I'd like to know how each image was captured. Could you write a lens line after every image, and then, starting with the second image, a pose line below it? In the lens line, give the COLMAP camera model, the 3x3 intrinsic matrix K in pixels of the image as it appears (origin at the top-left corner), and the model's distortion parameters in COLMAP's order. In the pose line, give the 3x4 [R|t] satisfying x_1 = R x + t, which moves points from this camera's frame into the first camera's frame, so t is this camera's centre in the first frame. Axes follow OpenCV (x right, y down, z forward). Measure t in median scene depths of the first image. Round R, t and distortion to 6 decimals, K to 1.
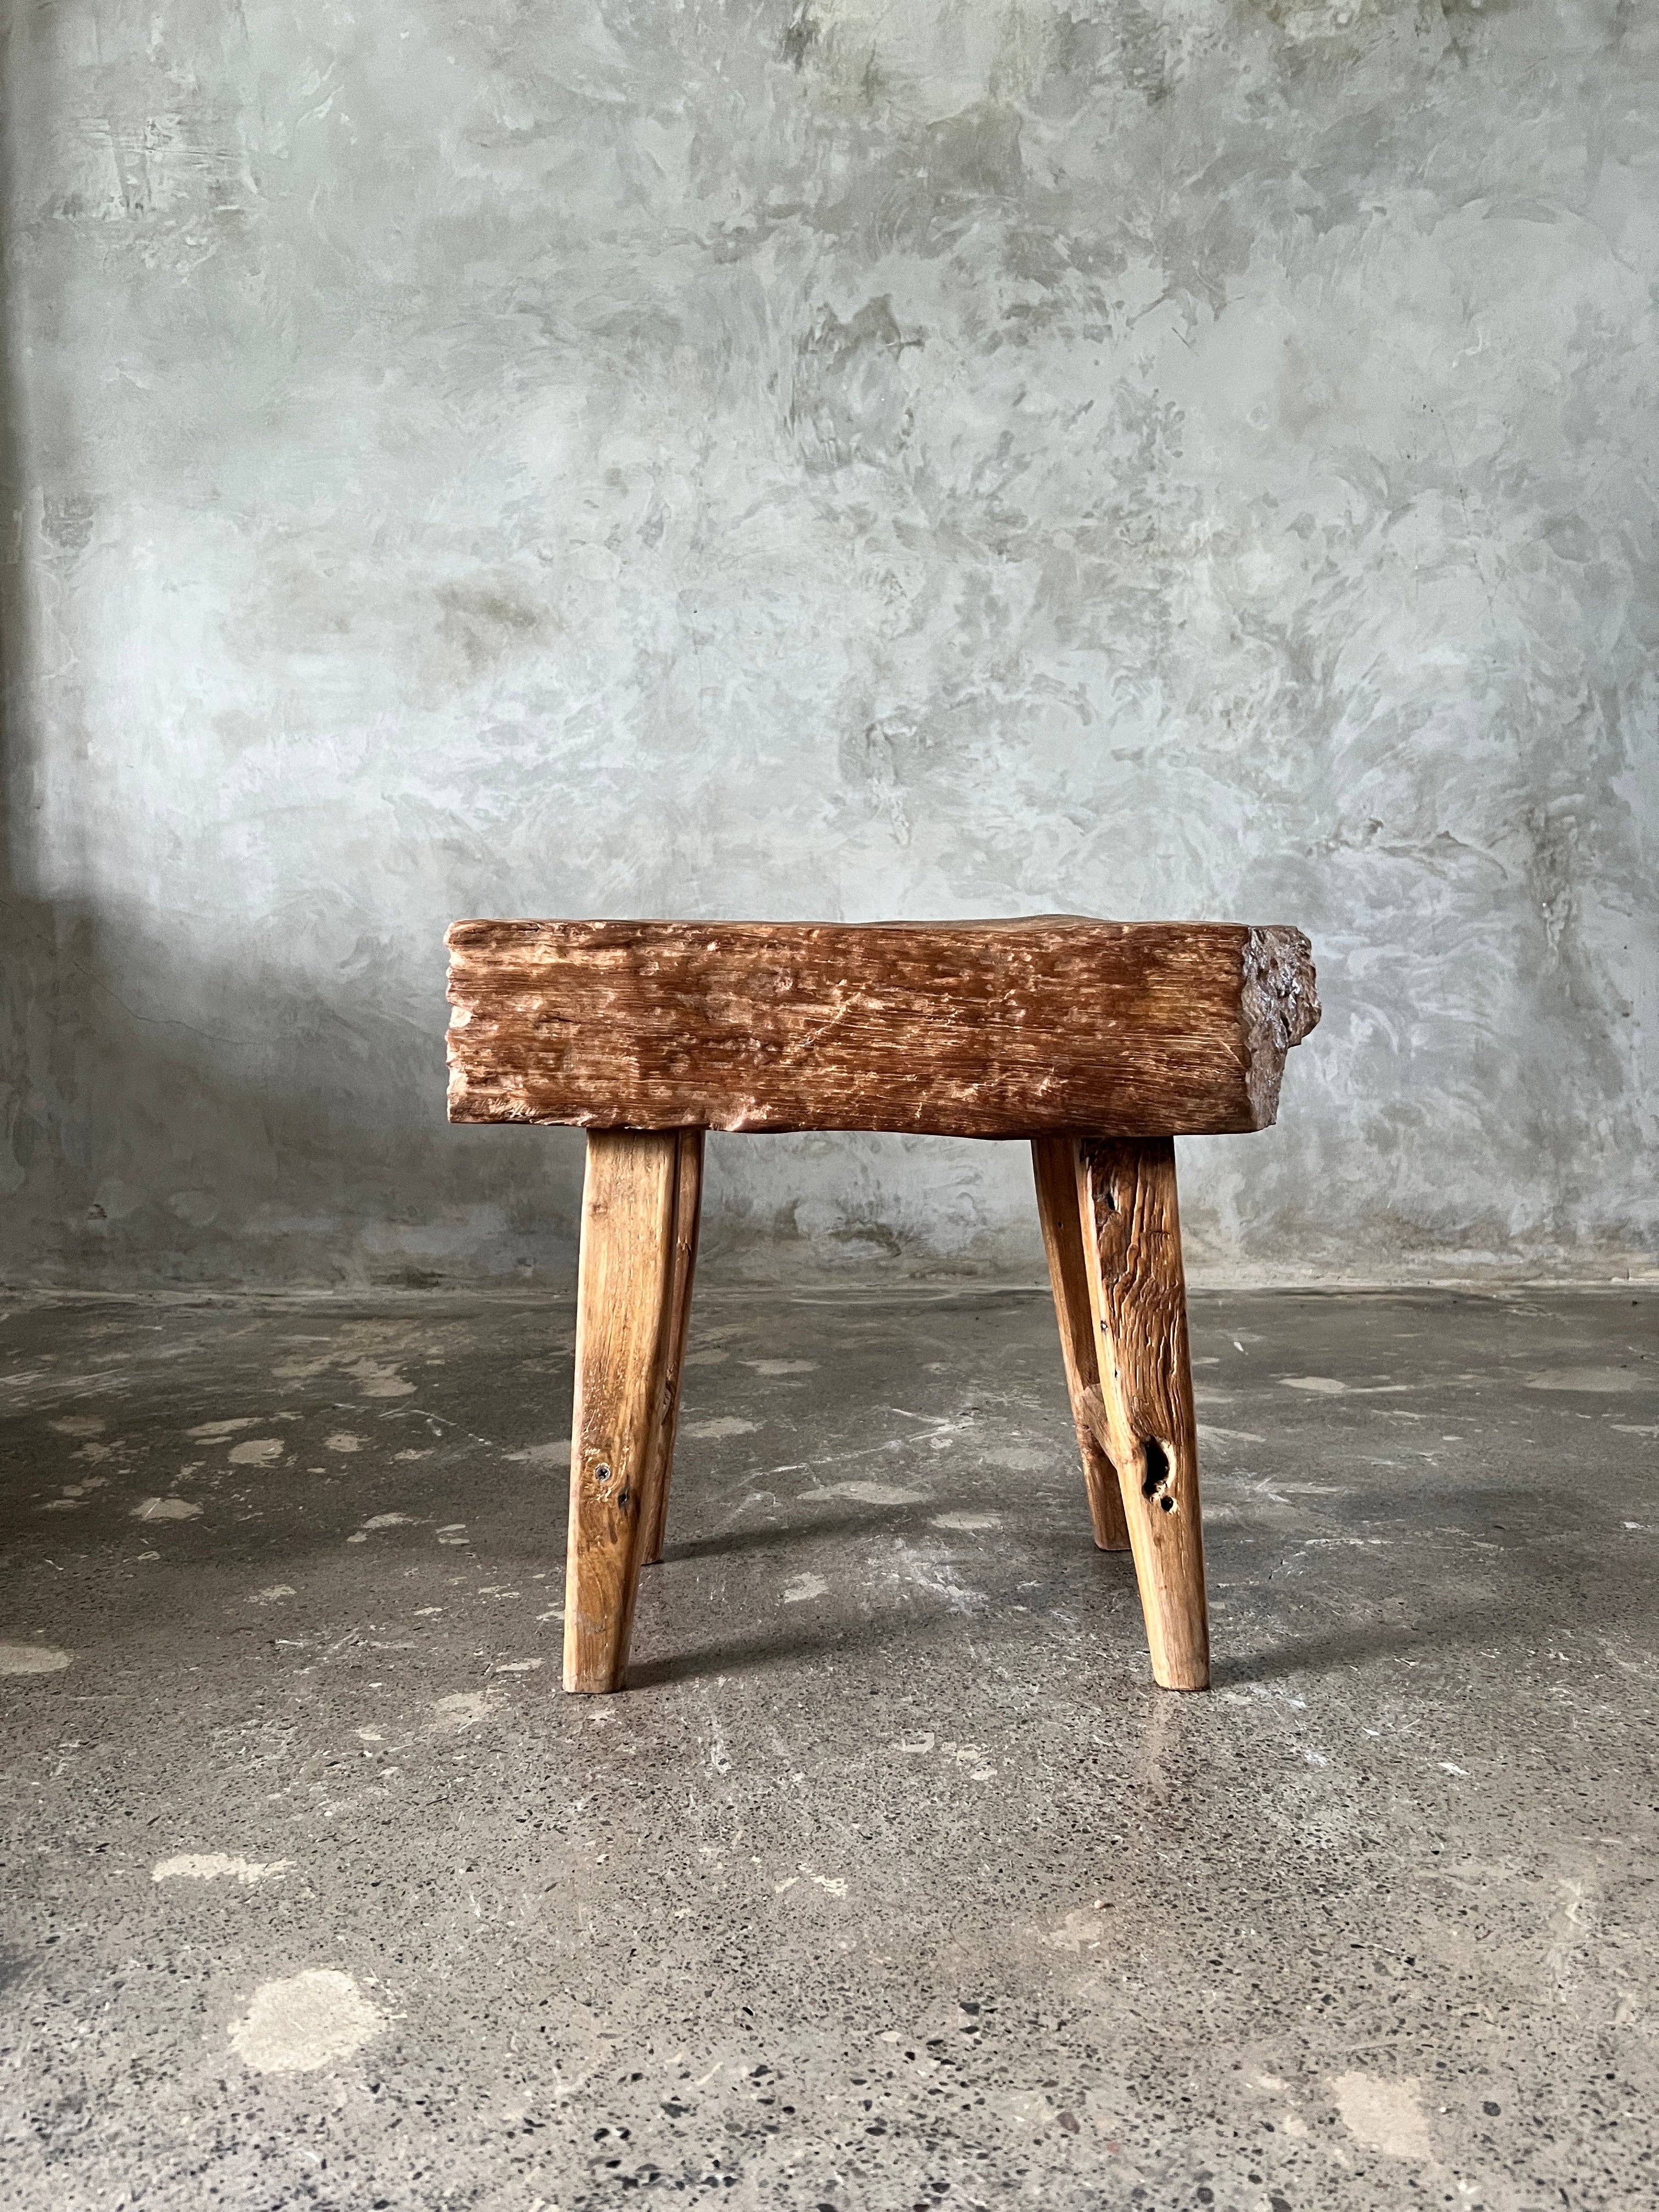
lens RADIAL K [[1675.3, 0, 822.9], [0, 1675.3, 1103.3], [0, 0, 1]] dist [0.031881, -0.043126]
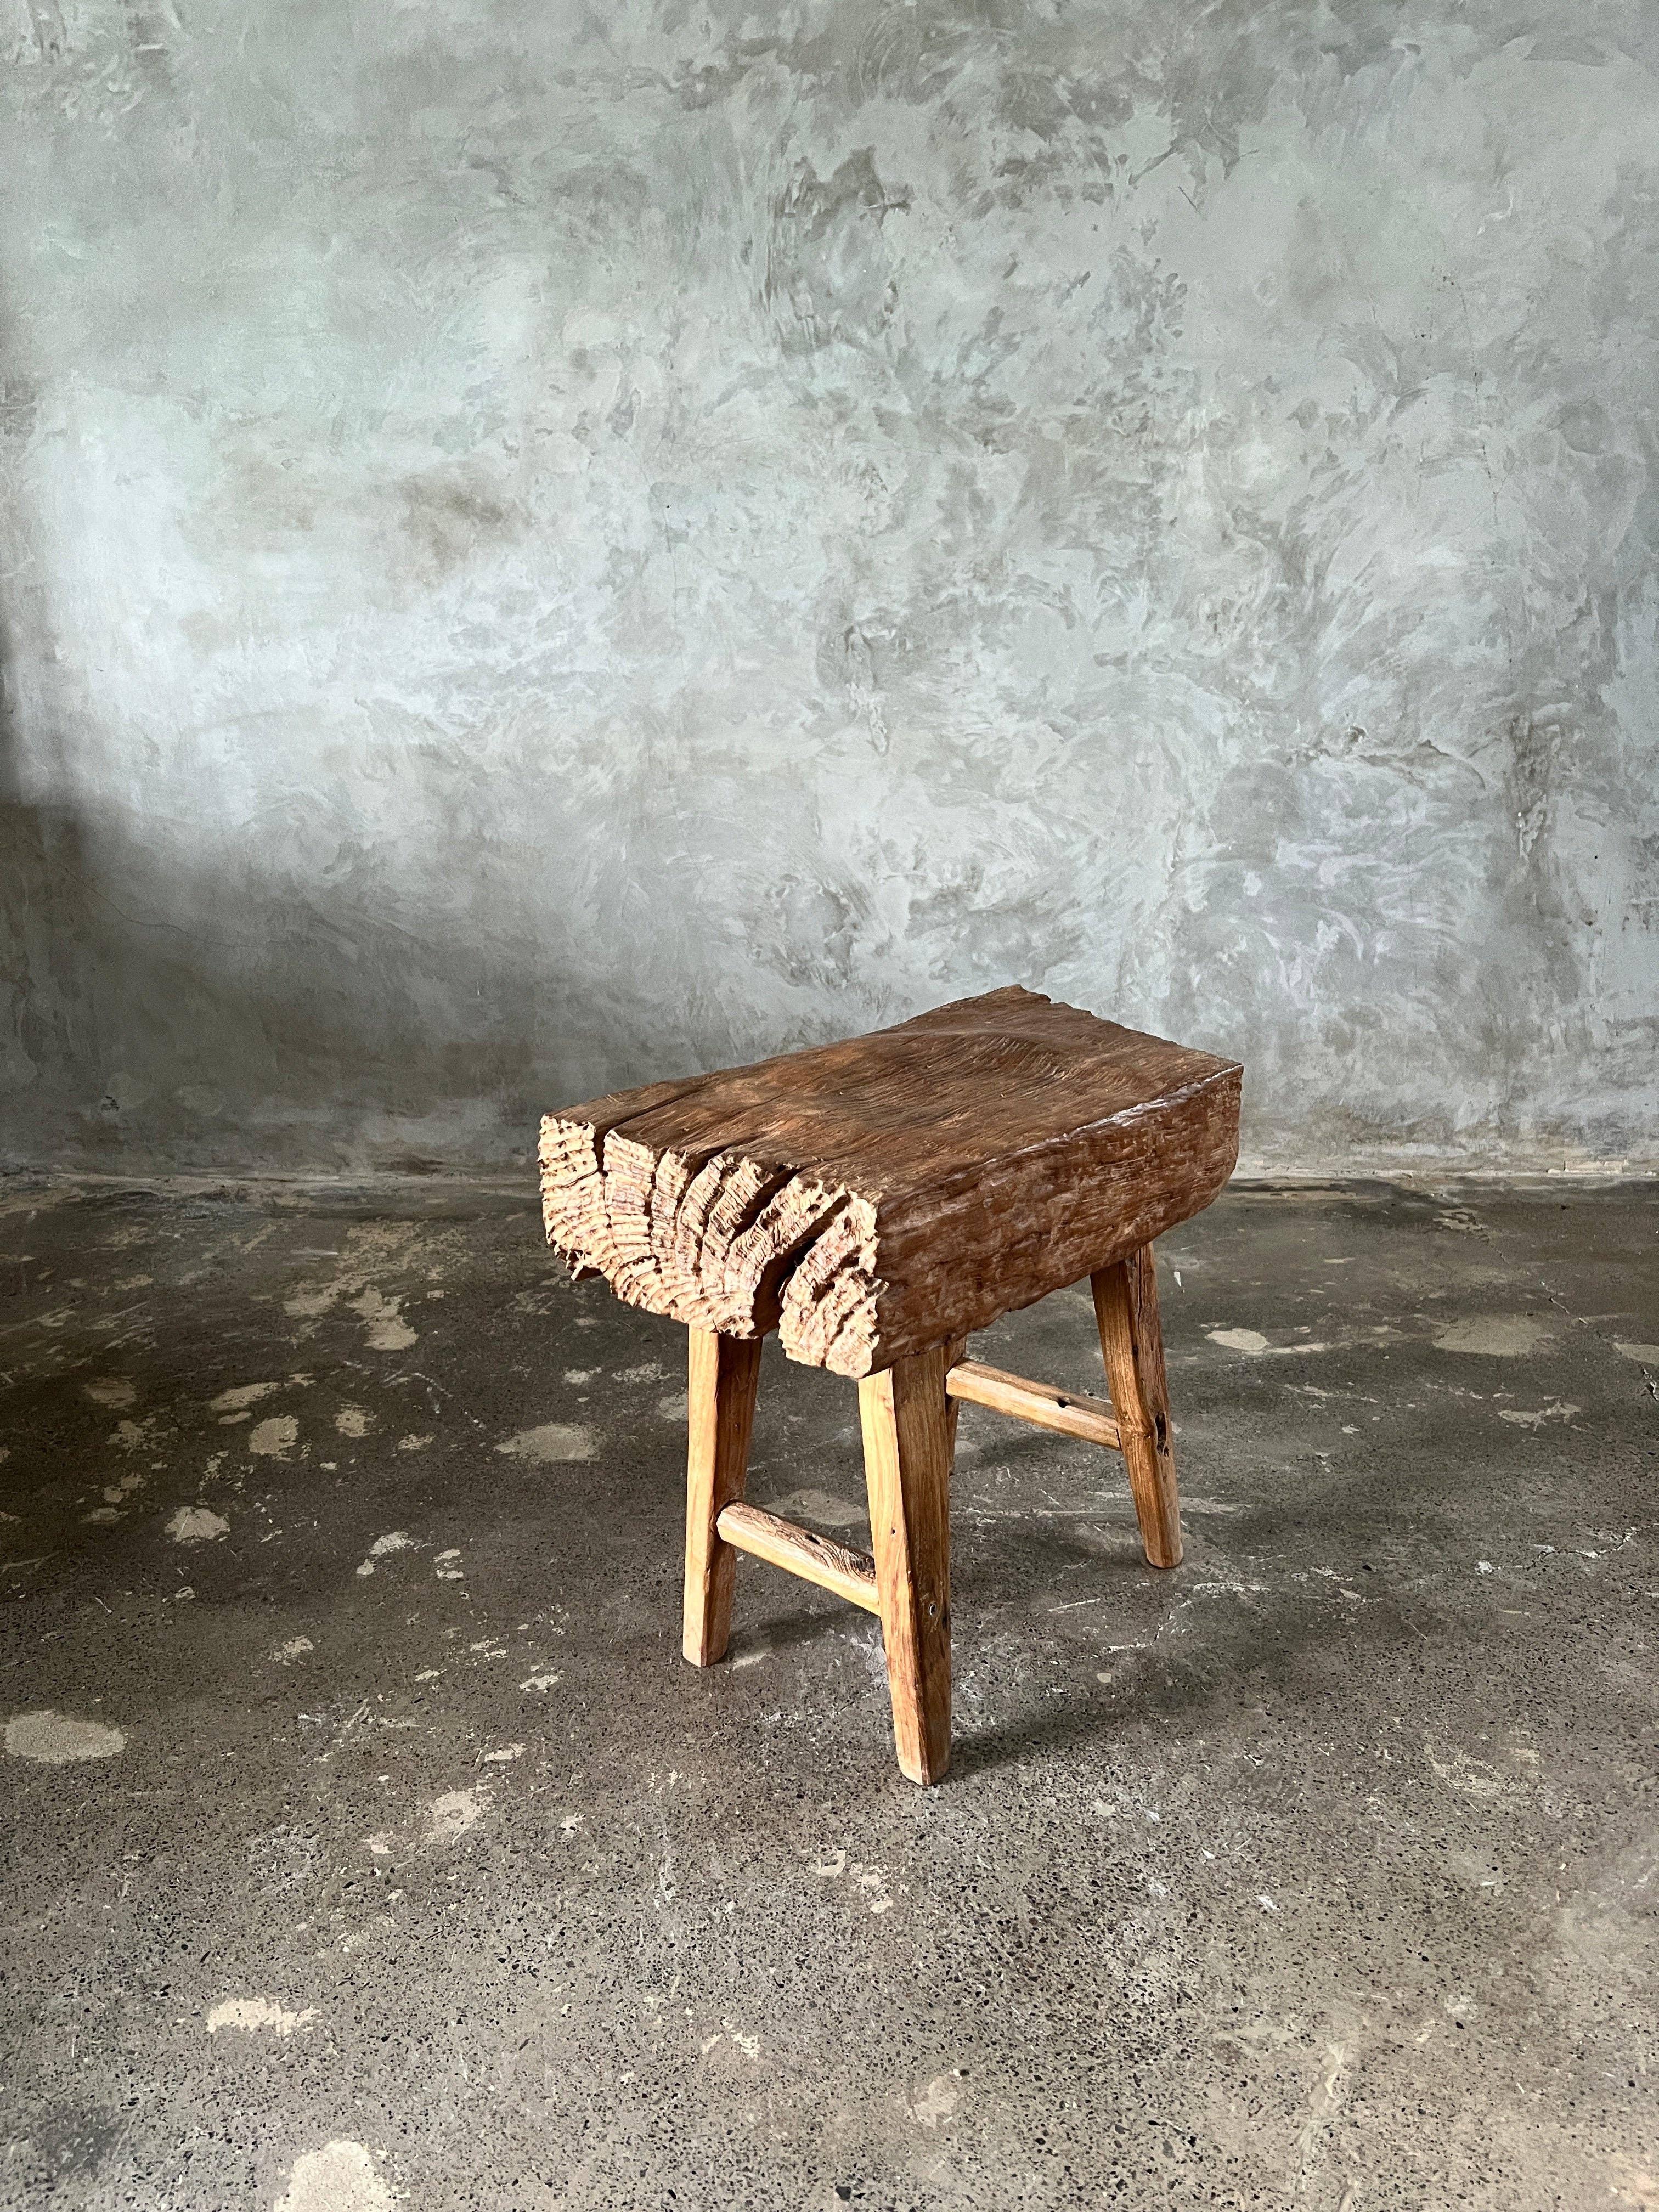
lens RADIAL K [[1675.3, 0, 828.8], [0, 1675.3, 1119.0], [0, 0, 1]] dist [0.031881, -0.043126]
pose [[0.999958, 0.007544, -0.005266, 0.024324], [-0.006090, 0.971783, 0.235797, -0.181599], [0.006896, -0.235755, 0.971788, -0.021153]]
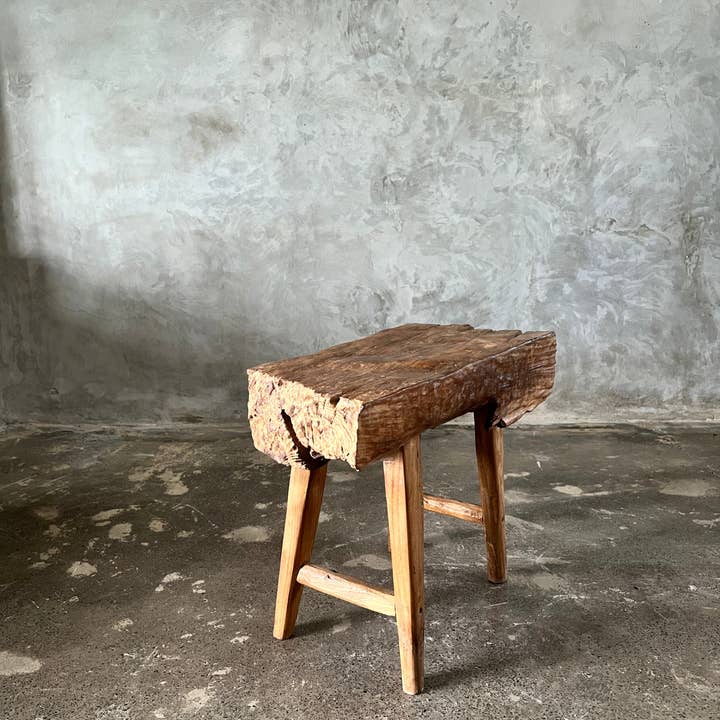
lens RADIAL K [[727.9, 0, 362.1], [0, 727.9, 367.3], [0, 0, 1]] dist [0.010929, 0.000000]
pose [[0.999666, 0.001311, -0.025822, 0.024069], [0.002653, 0.988241, 0.152881, -0.126487], [0.025719, -0.152898, 0.987907, 0.011454]]
